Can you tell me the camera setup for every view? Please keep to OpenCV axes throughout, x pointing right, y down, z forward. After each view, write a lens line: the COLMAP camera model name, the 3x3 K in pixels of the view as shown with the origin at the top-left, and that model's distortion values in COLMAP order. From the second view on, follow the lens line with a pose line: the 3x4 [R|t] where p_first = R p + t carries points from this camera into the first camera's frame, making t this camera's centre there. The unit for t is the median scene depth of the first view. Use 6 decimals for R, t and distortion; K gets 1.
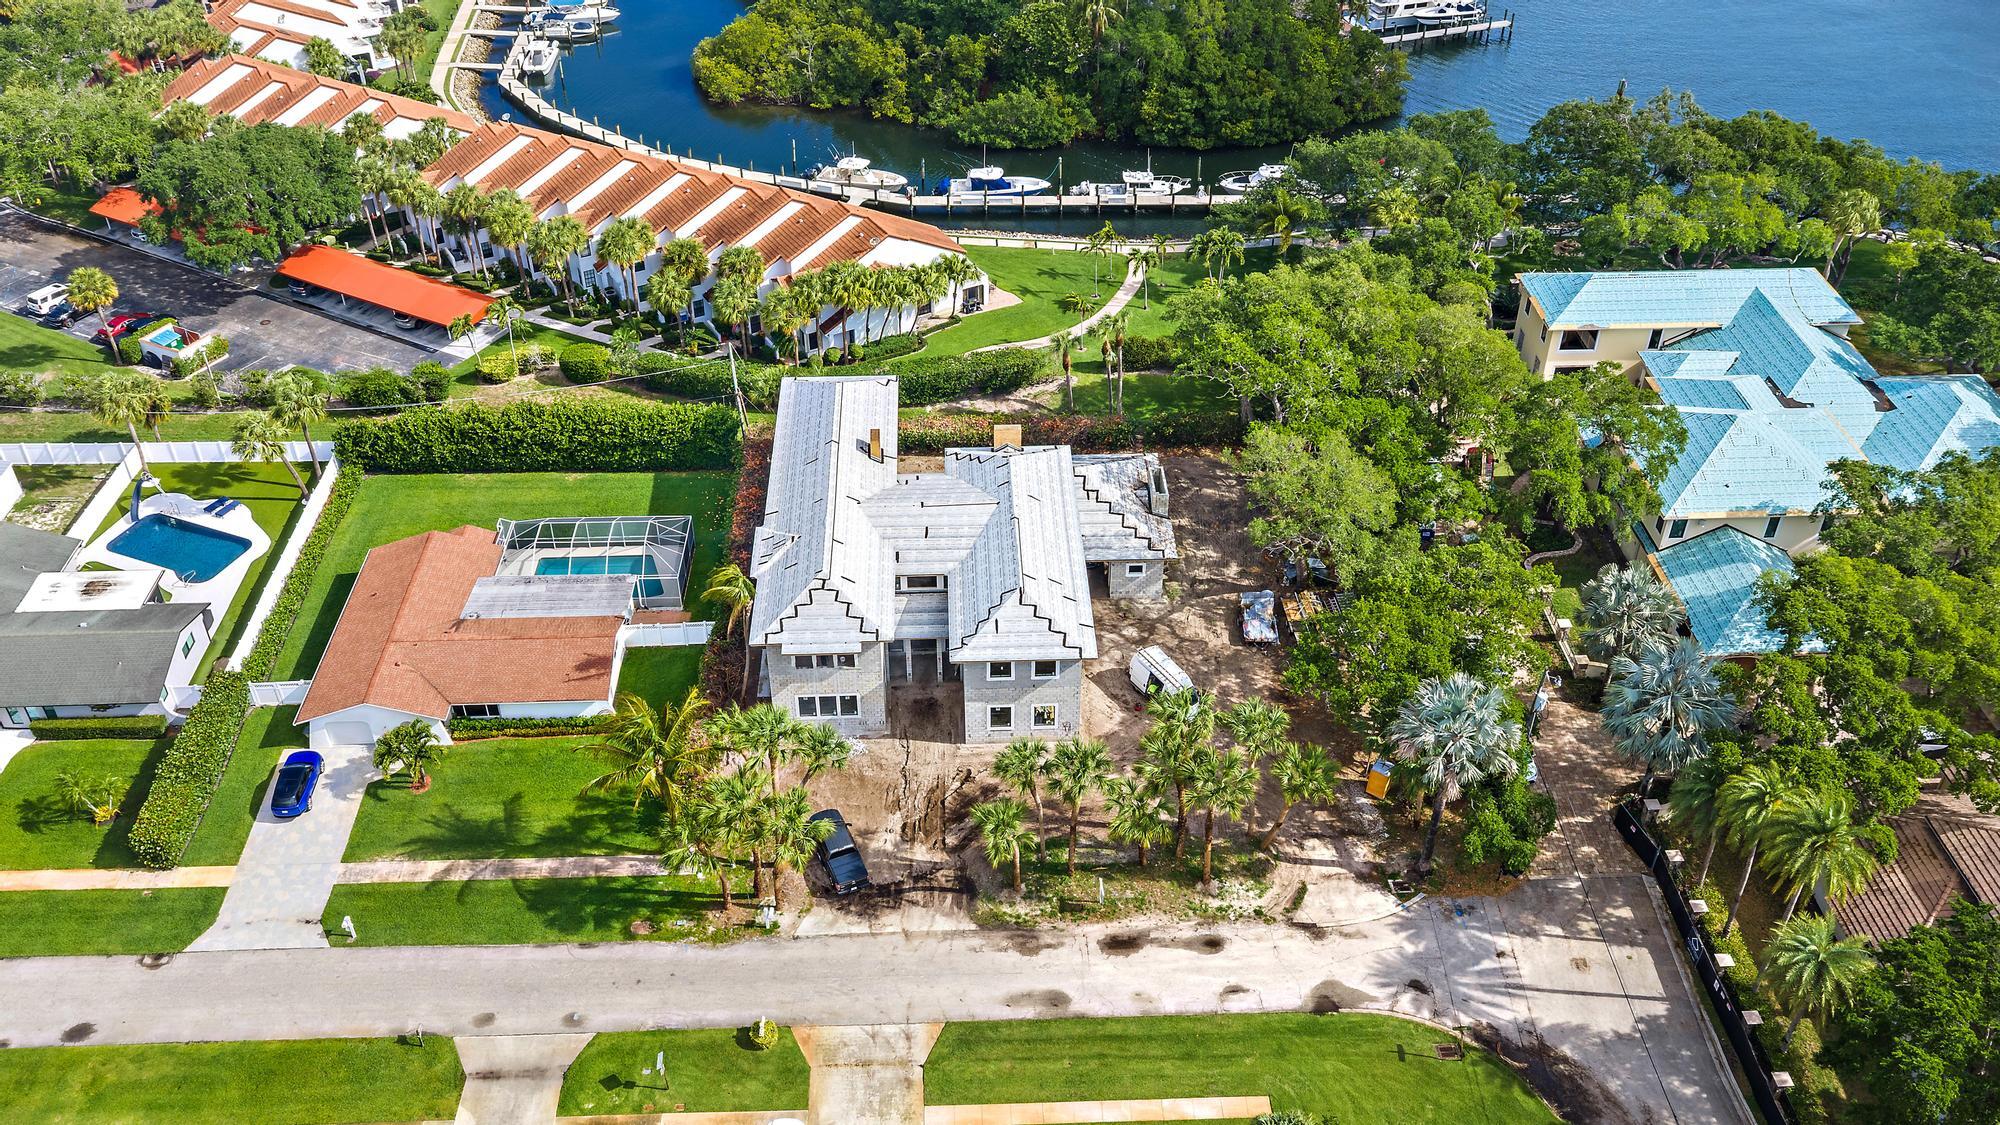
lens RADIAL K [[1667.4, 0, 1009.6], [0, 1667.4, 564.3], [0, 0, 1]] dist [0.028289, -0.046575]
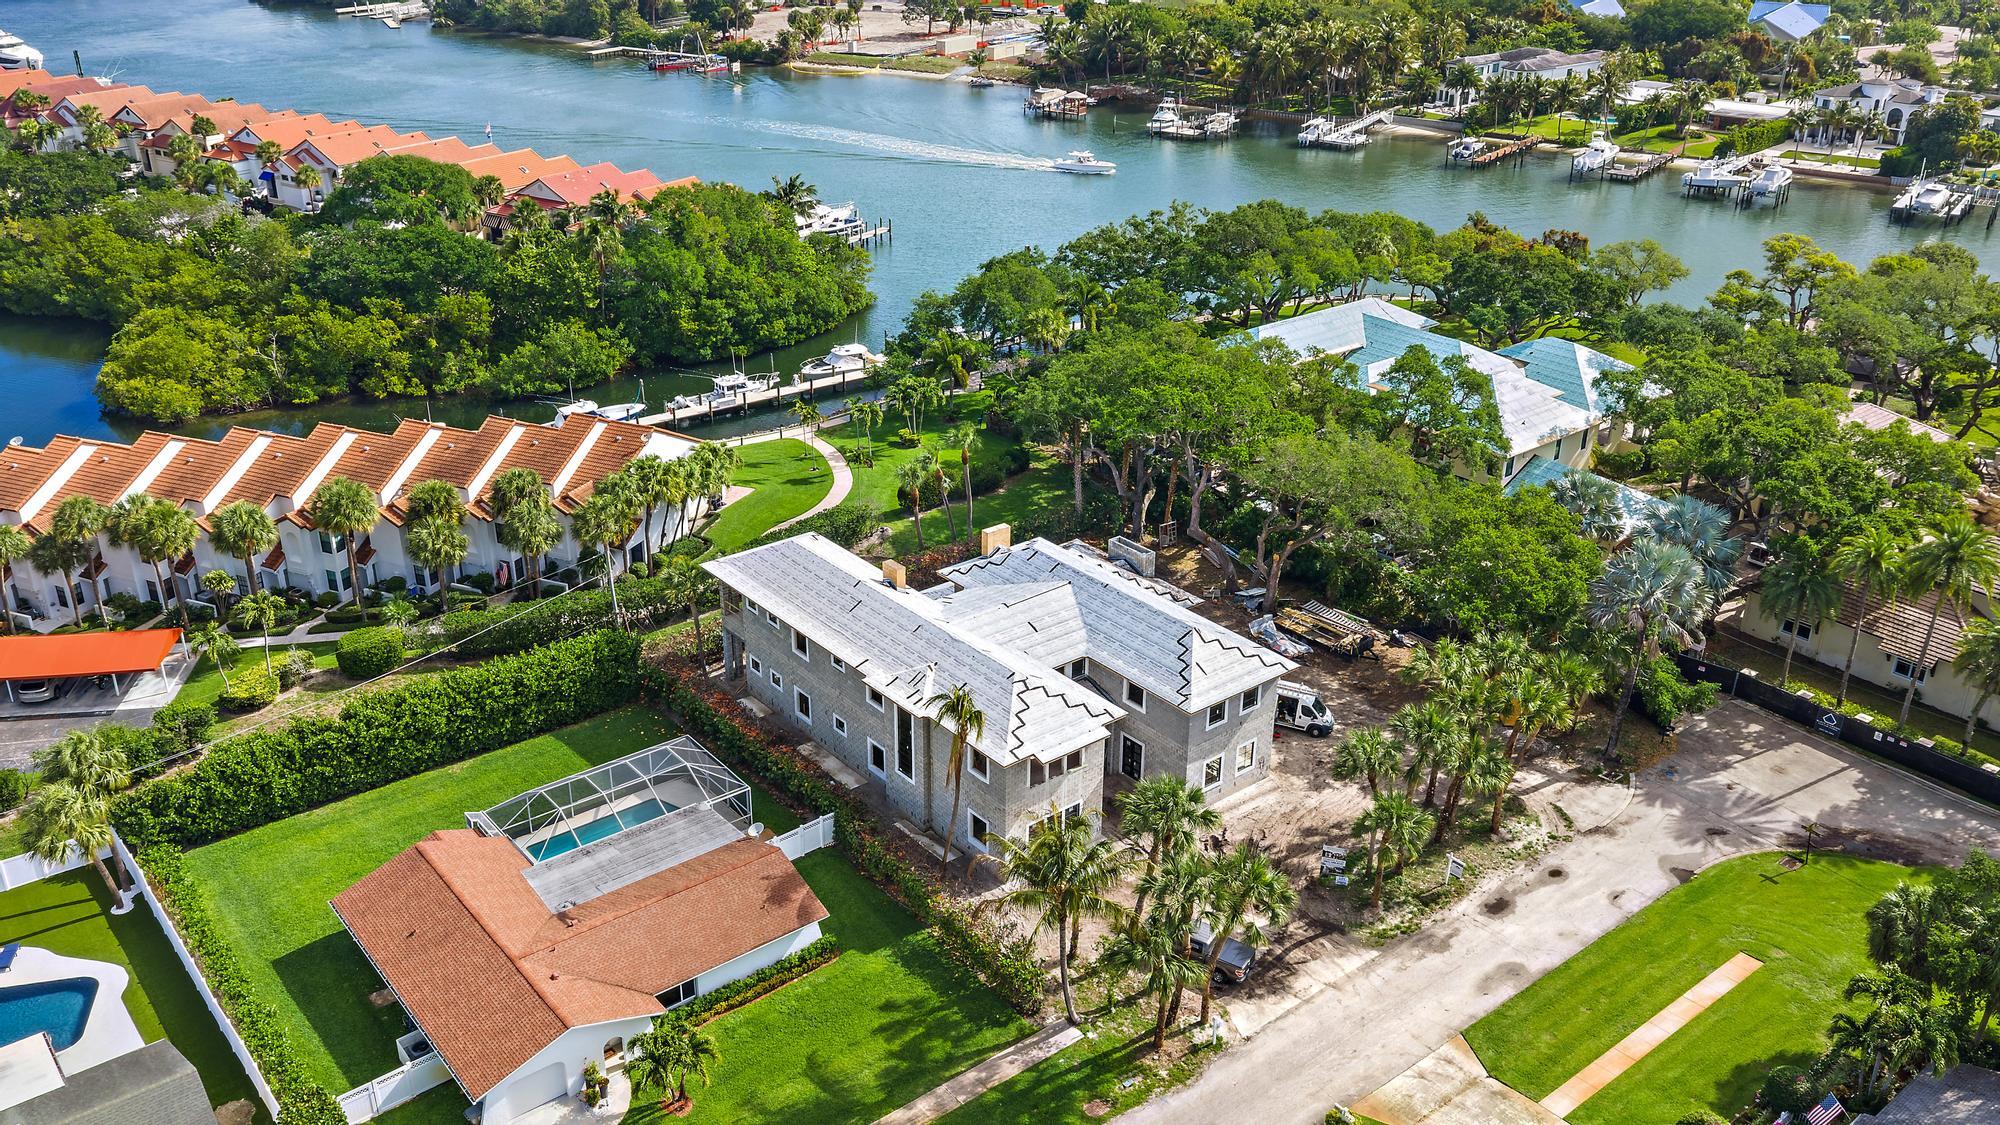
lens RADIAL K [[1642.3, 0, 1005.7], [0, 1642.3, 563.1], [0, 0, 1]] dist [0.027962, -0.048768]
pose [[0.801626, -0.246990, 0.544419, -0.518467], [0.356700, 0.928410, -0.104022, 0.034648], [-0.479752, 0.277581, 0.832338, 0.243391]]
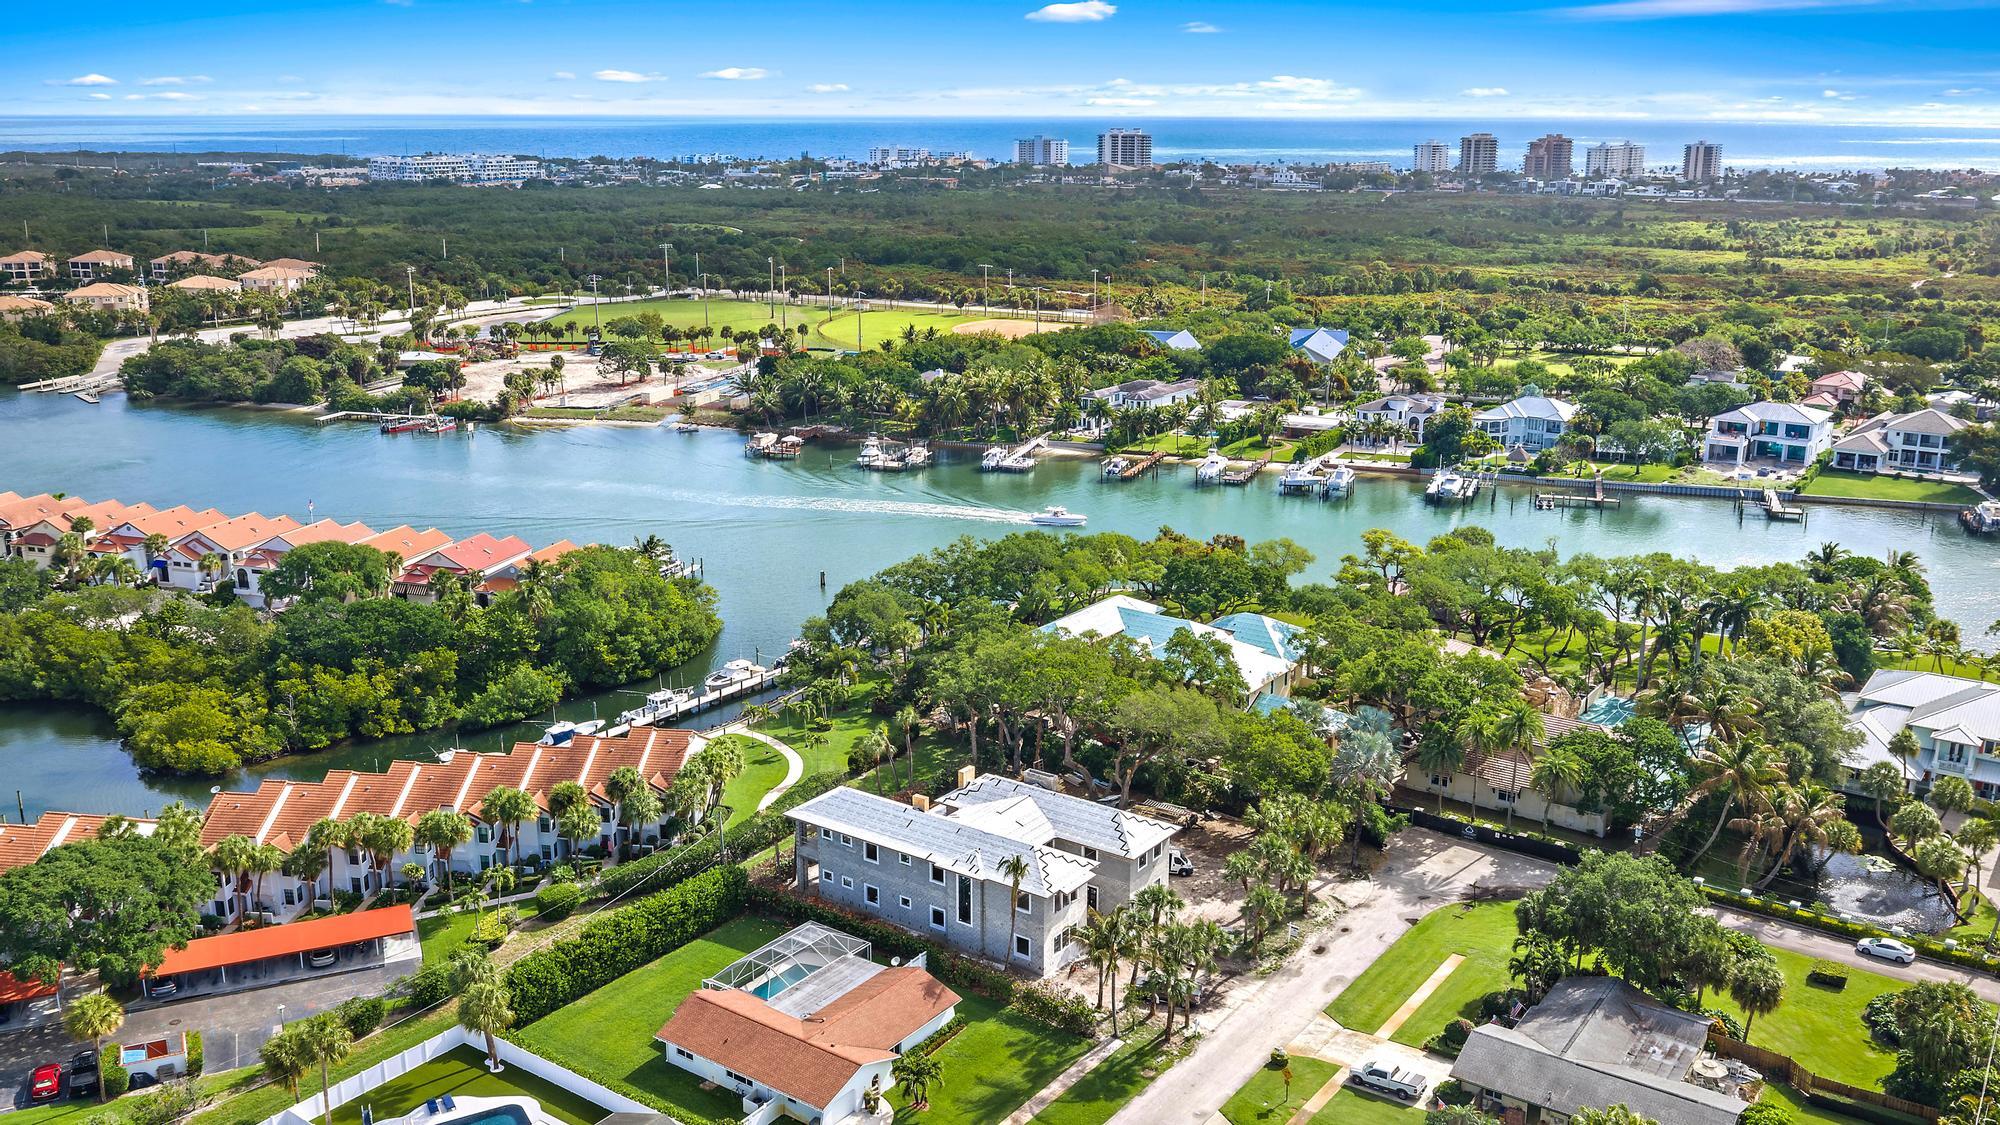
lens RADIAL K [[1681.6, 0, 1000.0], [0, 1681.6, 562.5], [0, 0, 1]] dist [0.033494, -0.060876]
pose [[0.619115, -0.205814, 0.757851, -1.084548], [0.477792, 0.864597, -0.155521, 0.003750], [-0.623227, 0.458380, 0.633621, -0.026100]]
